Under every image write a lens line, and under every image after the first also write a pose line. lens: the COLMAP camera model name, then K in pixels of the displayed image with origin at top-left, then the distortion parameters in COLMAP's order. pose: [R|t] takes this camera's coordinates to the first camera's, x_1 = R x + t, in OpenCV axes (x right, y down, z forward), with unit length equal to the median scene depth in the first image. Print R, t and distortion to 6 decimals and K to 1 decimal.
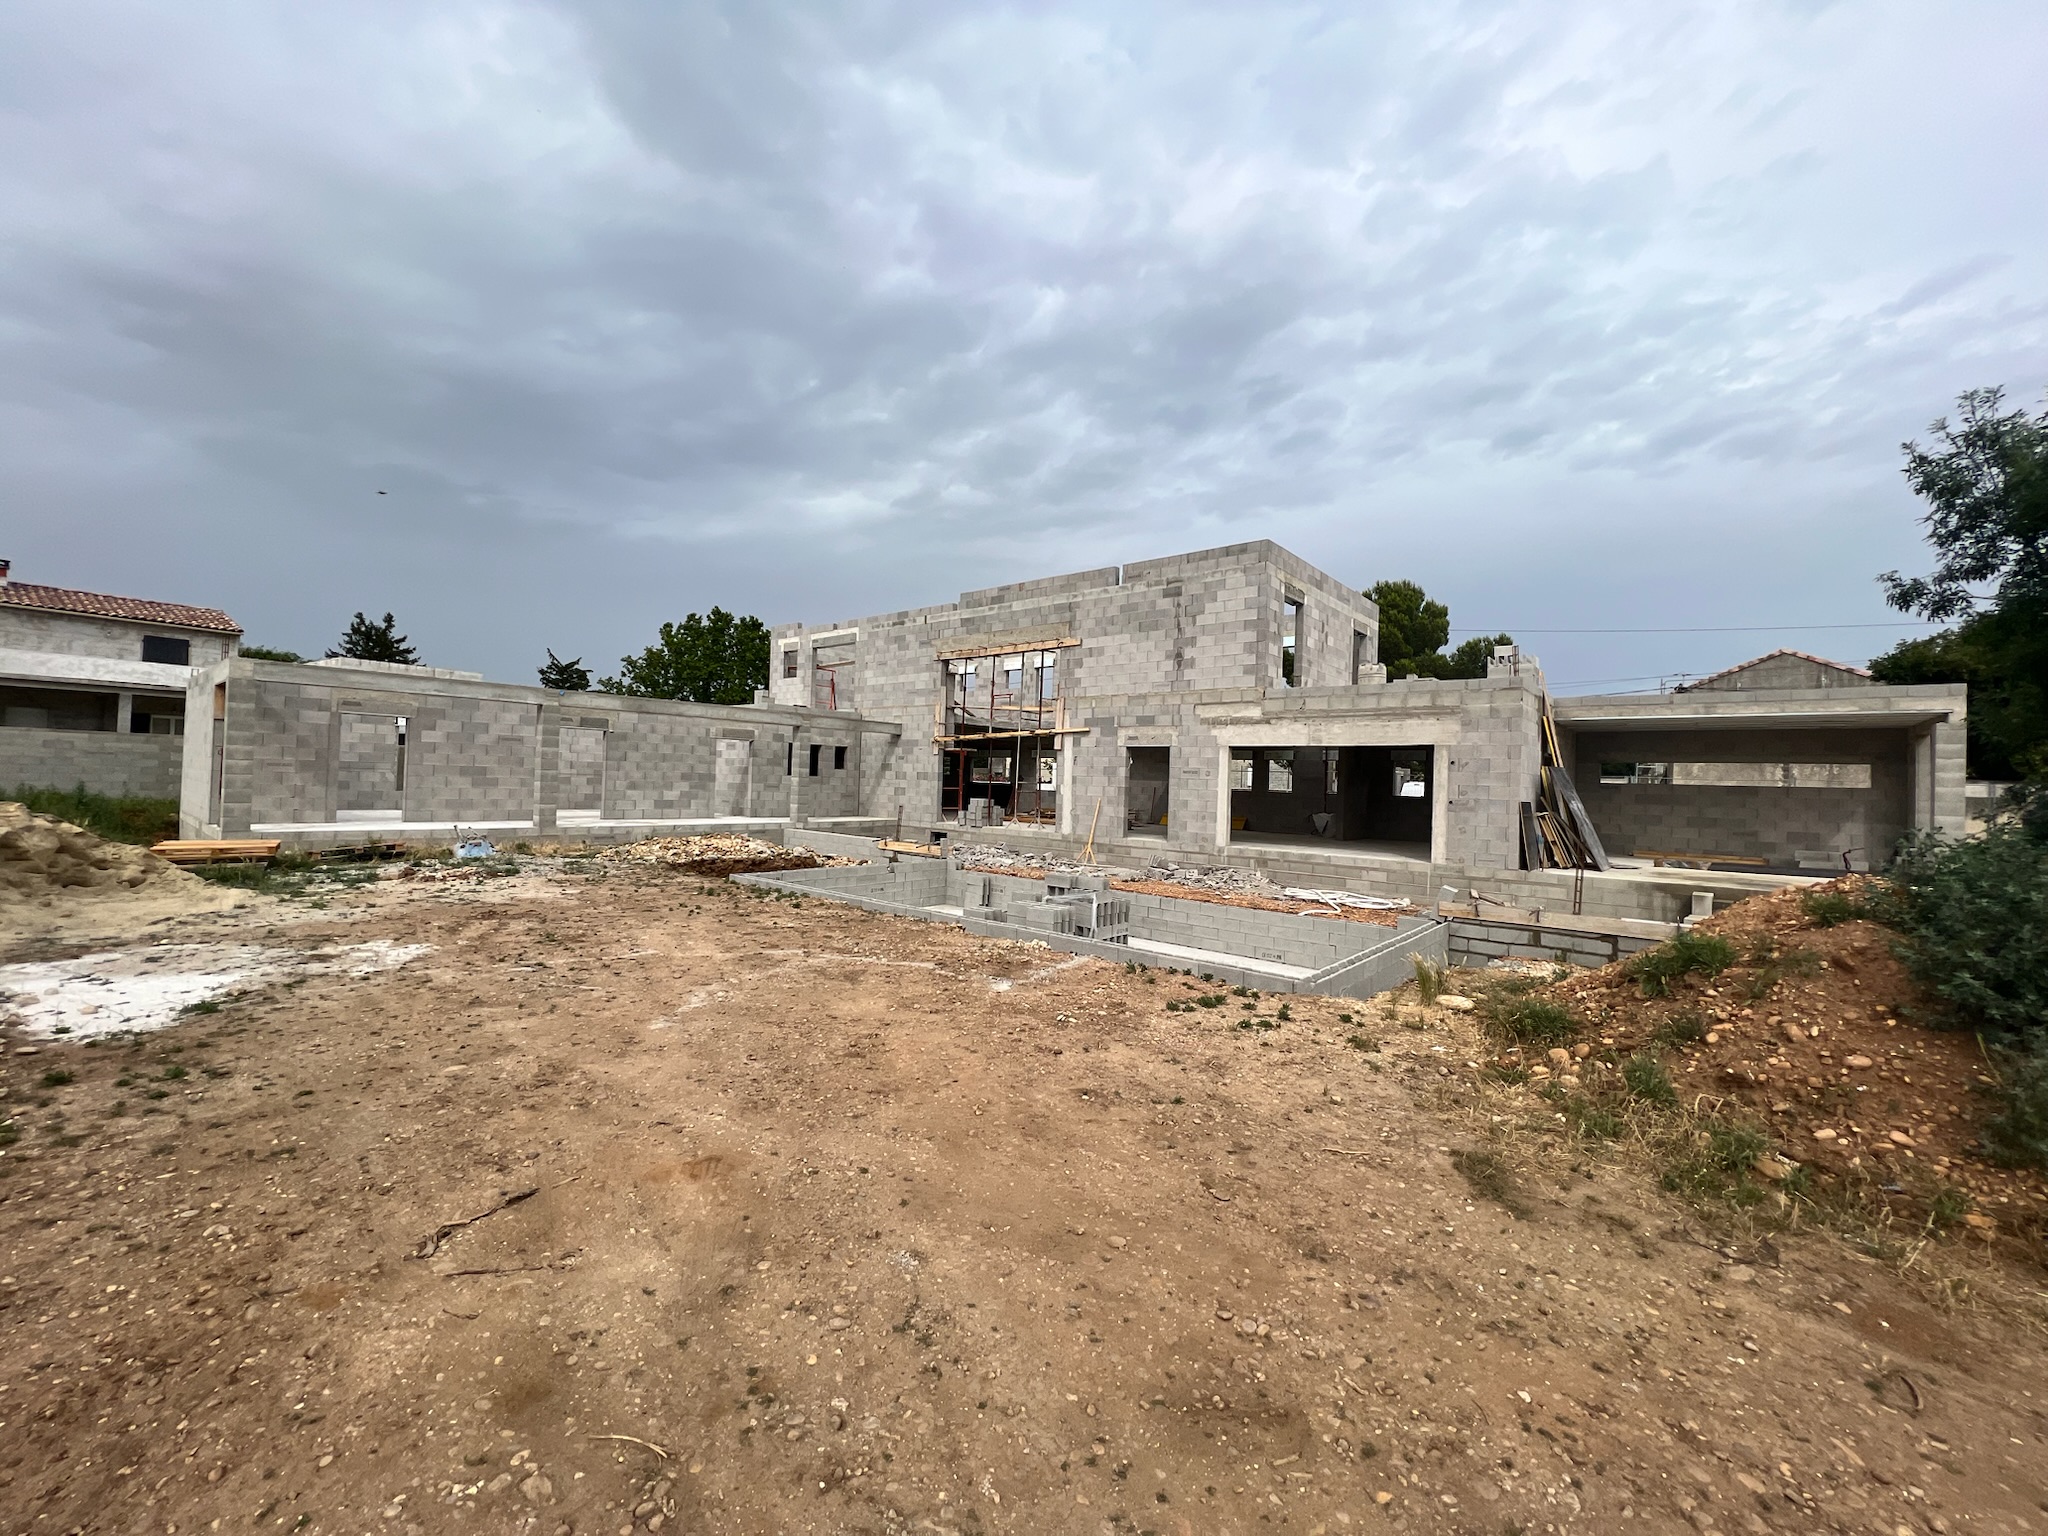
lens RADIAL K [[814.0, 0, 1024.0], [0, 814.0, 768.0], [0, 0, 1]] dist [0.018926, 0.000187]
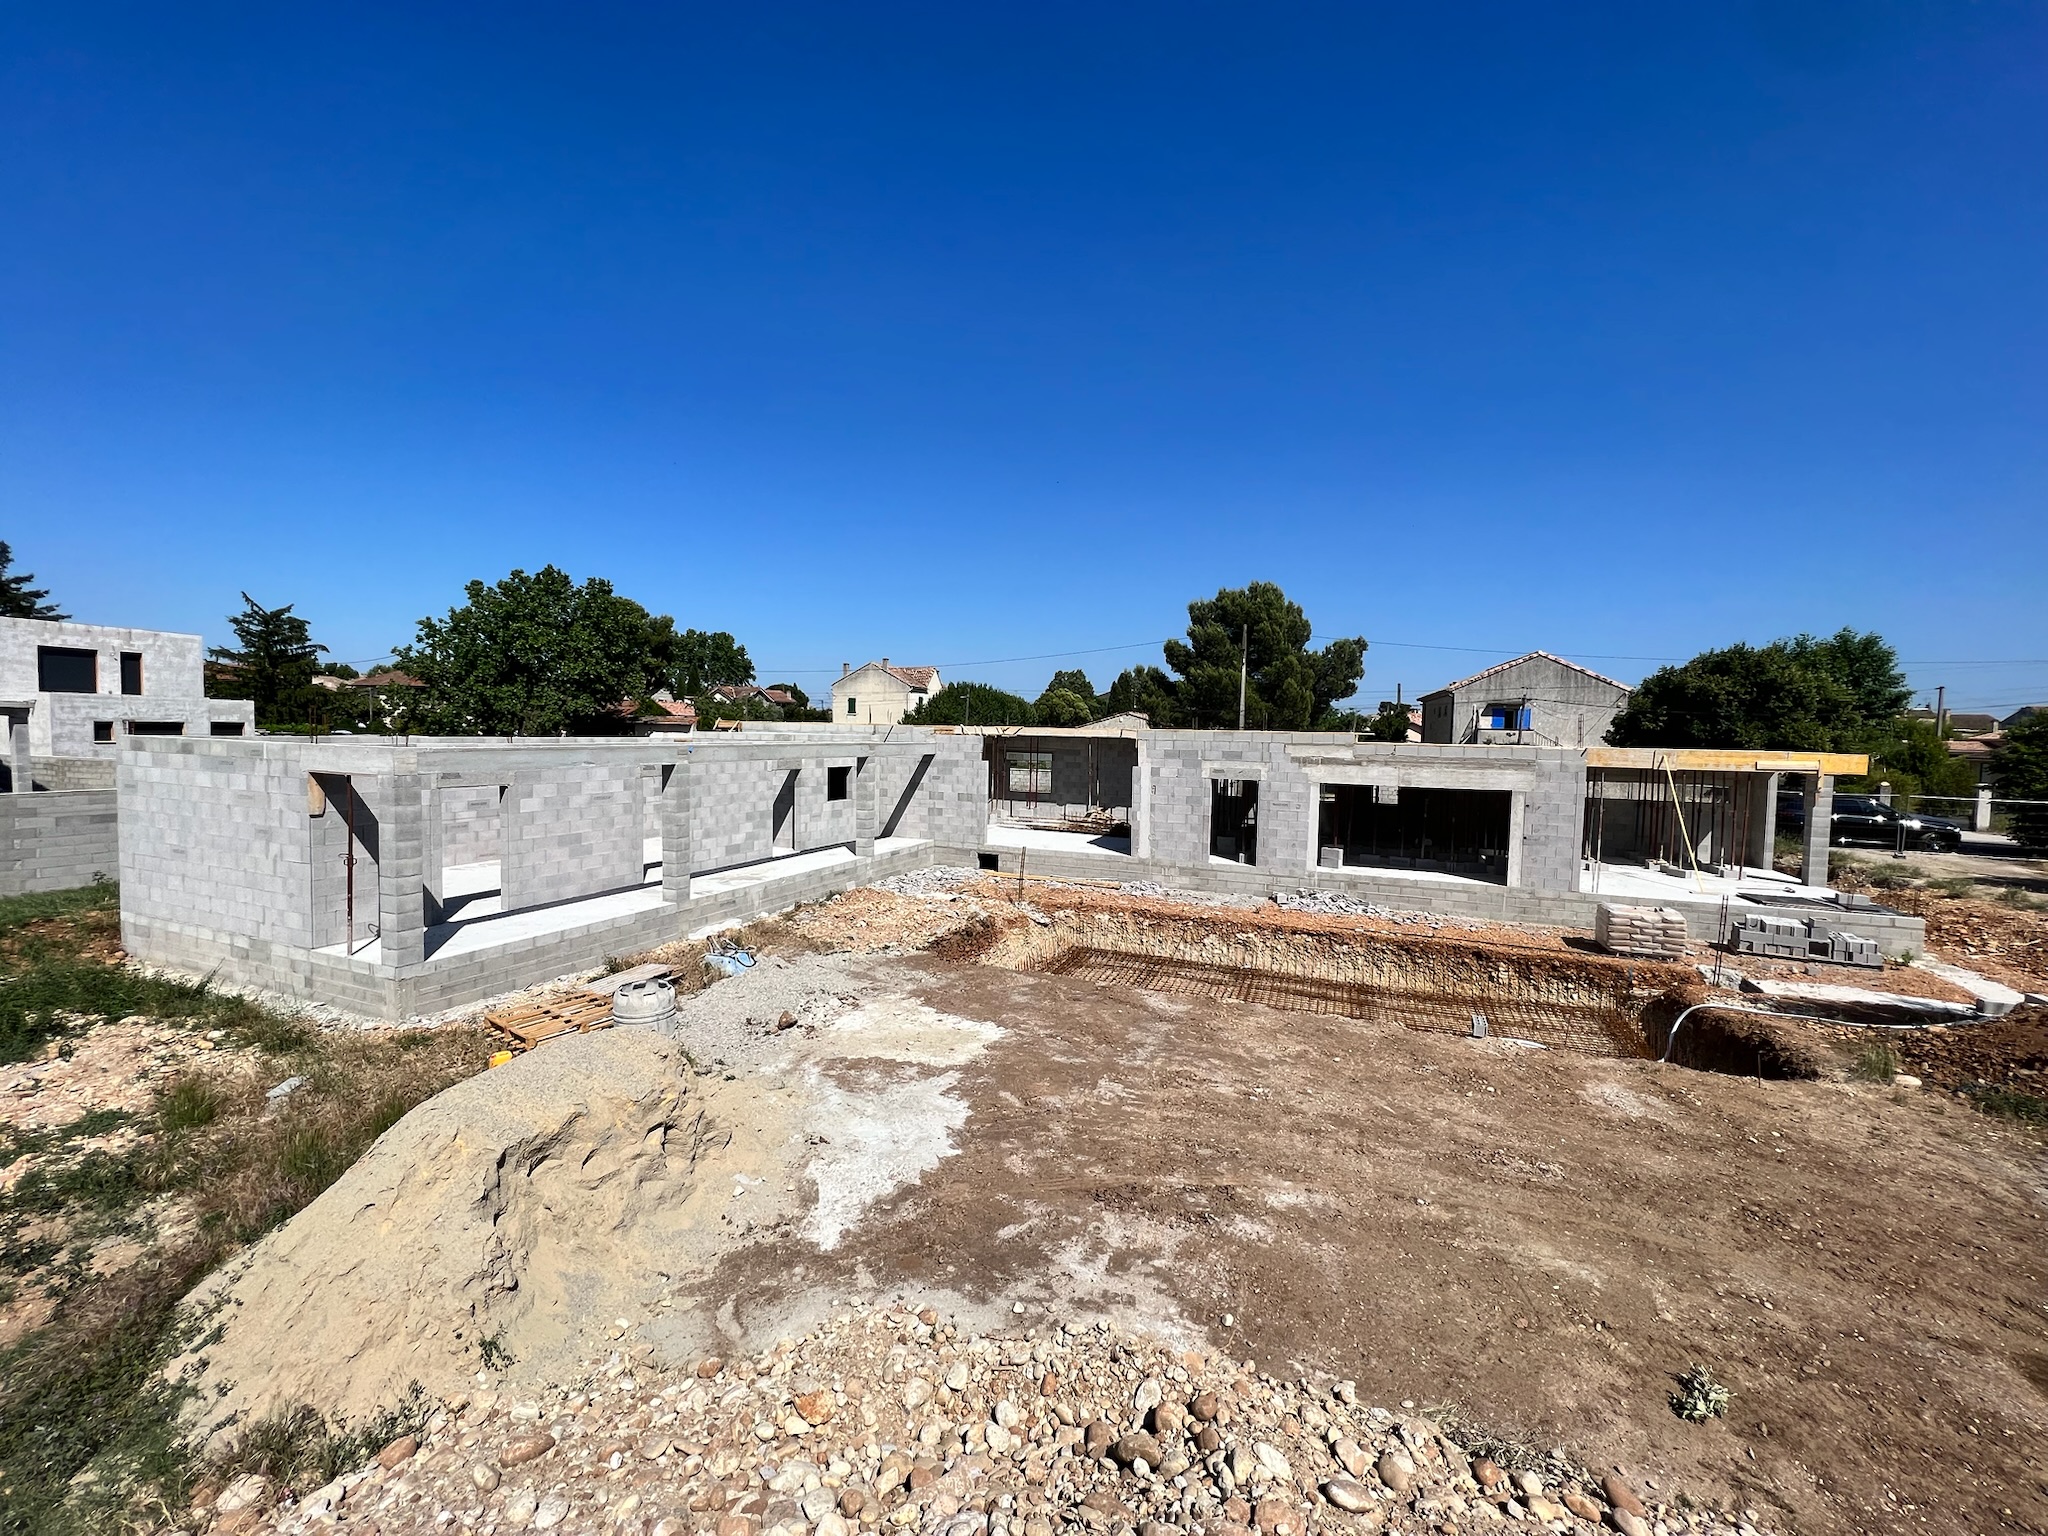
lens RADIAL K [[820.6, 0, 1024.0], [0, 820.6, 768.0], [0, 0, 1]] dist [0.016348, -0.000012]
pose [[0.949346, -0.025854, 0.313166, -0.471824], [0.002609, 0.997224, 0.074417, -0.127412], [-0.314221, -0.069830, 0.946778, 0.049187]]
